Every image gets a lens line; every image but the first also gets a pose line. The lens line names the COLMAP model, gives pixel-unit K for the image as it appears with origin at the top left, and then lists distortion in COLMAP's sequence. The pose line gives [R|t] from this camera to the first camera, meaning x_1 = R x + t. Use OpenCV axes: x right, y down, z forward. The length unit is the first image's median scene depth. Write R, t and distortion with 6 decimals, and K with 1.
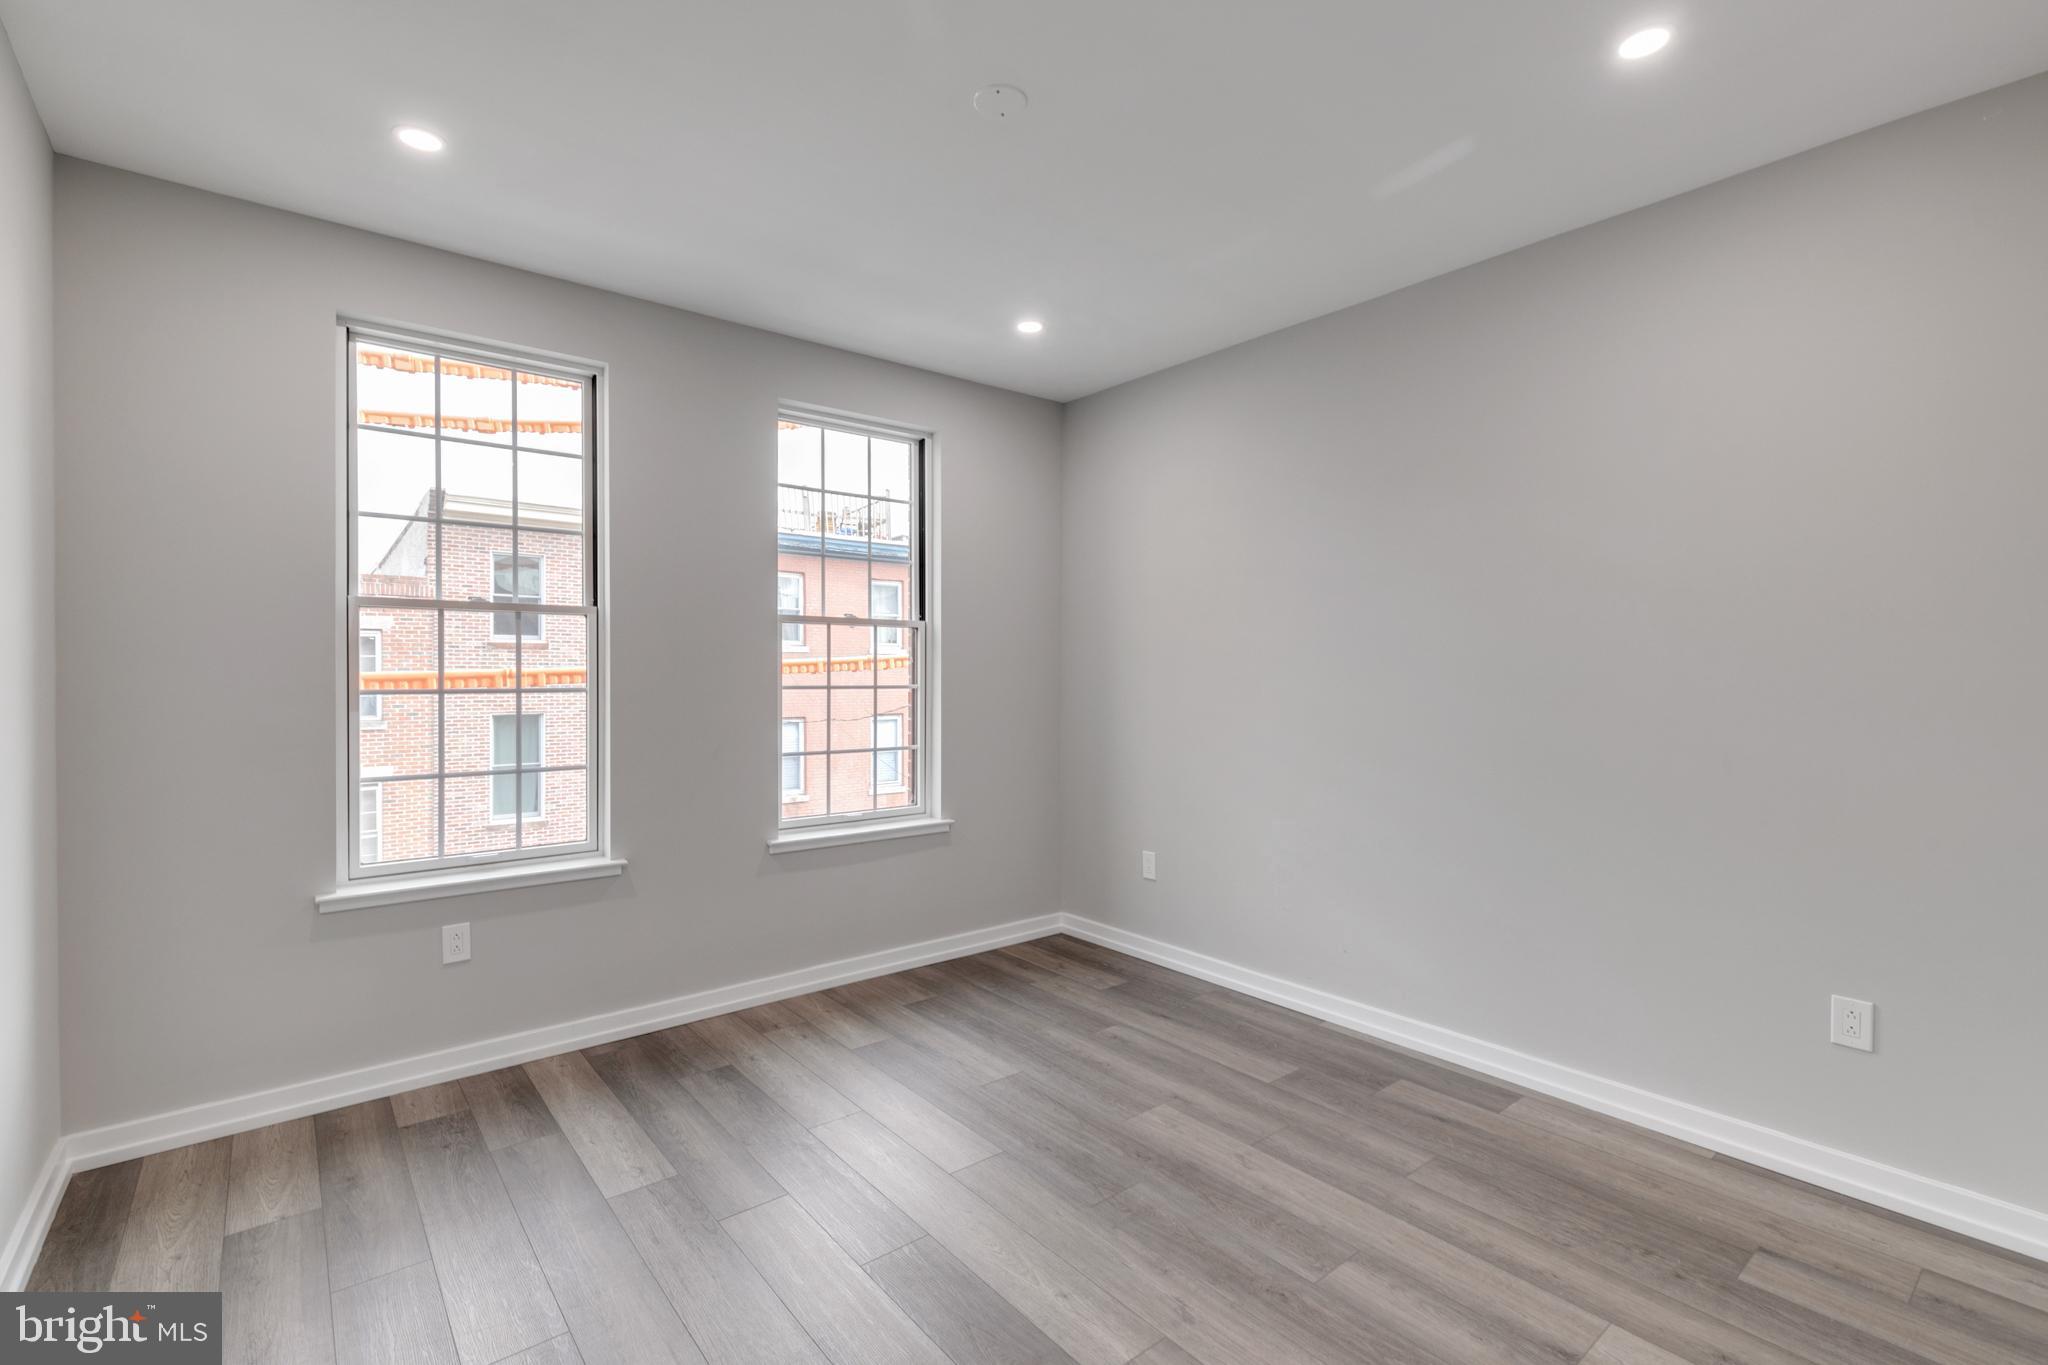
lens RADIAL K [[947.6, 0, 995.7], [0, 947.6, 660.9], [0, 0, 1]] dist [0.008308, -0.001134]
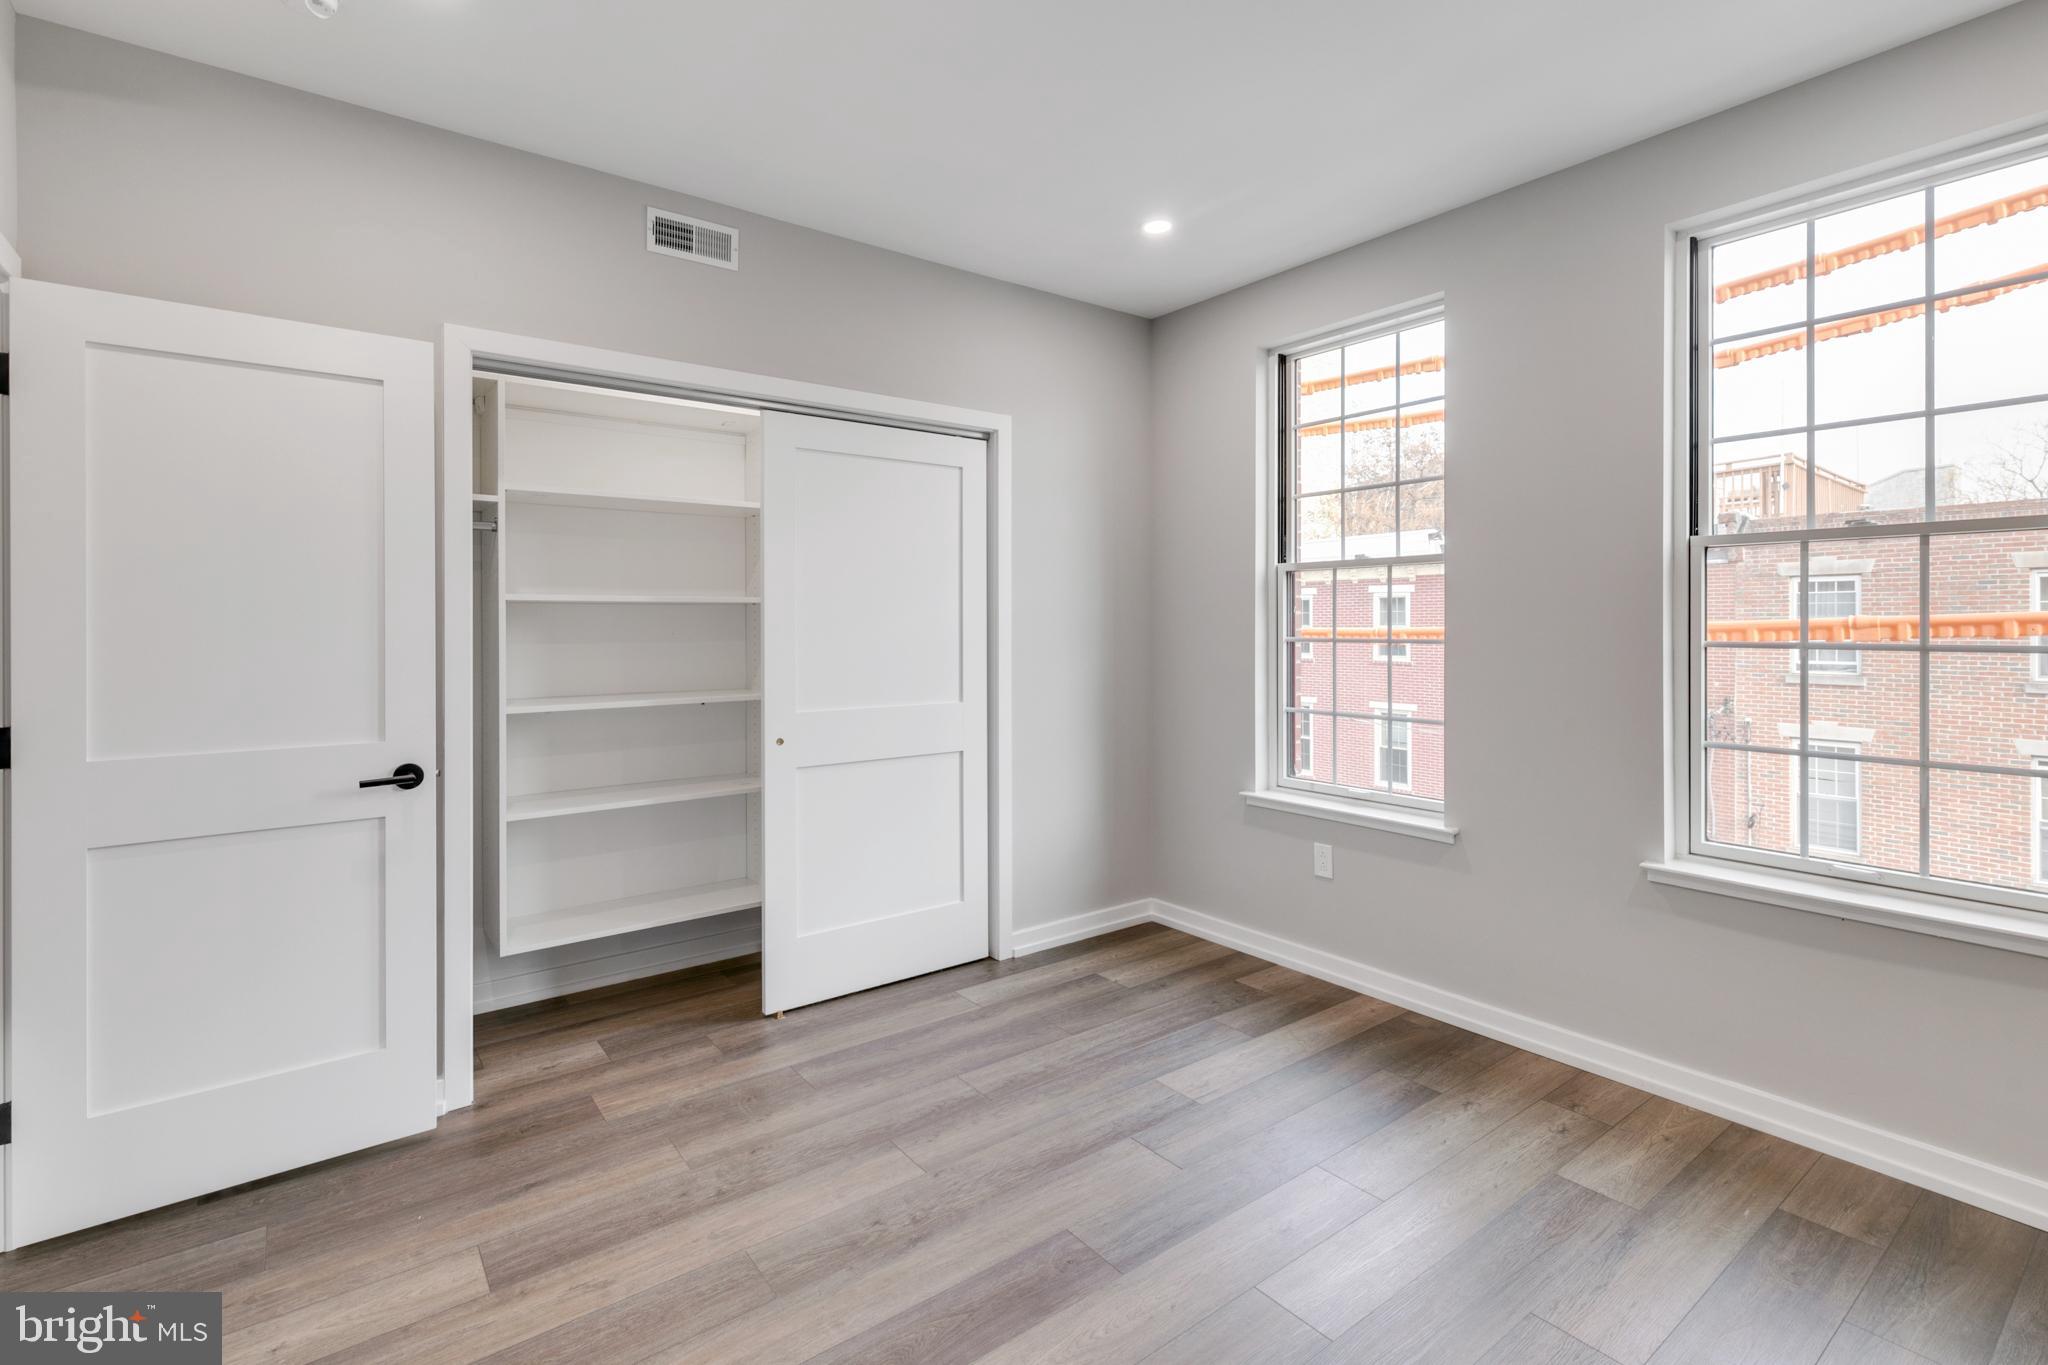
lens RADIAL K [[947.6, 0, 1052.9], [0, 947.6, 621.2], [0, 0, 1]] dist [0.008308, -0.001134]
pose [[0.005558, 0.006502, -0.999963, 0.501647], [0.008043, 0.999946, 0.006546, -0.000050], [0.999952, -0.008079, 0.005506, 0.592597]]
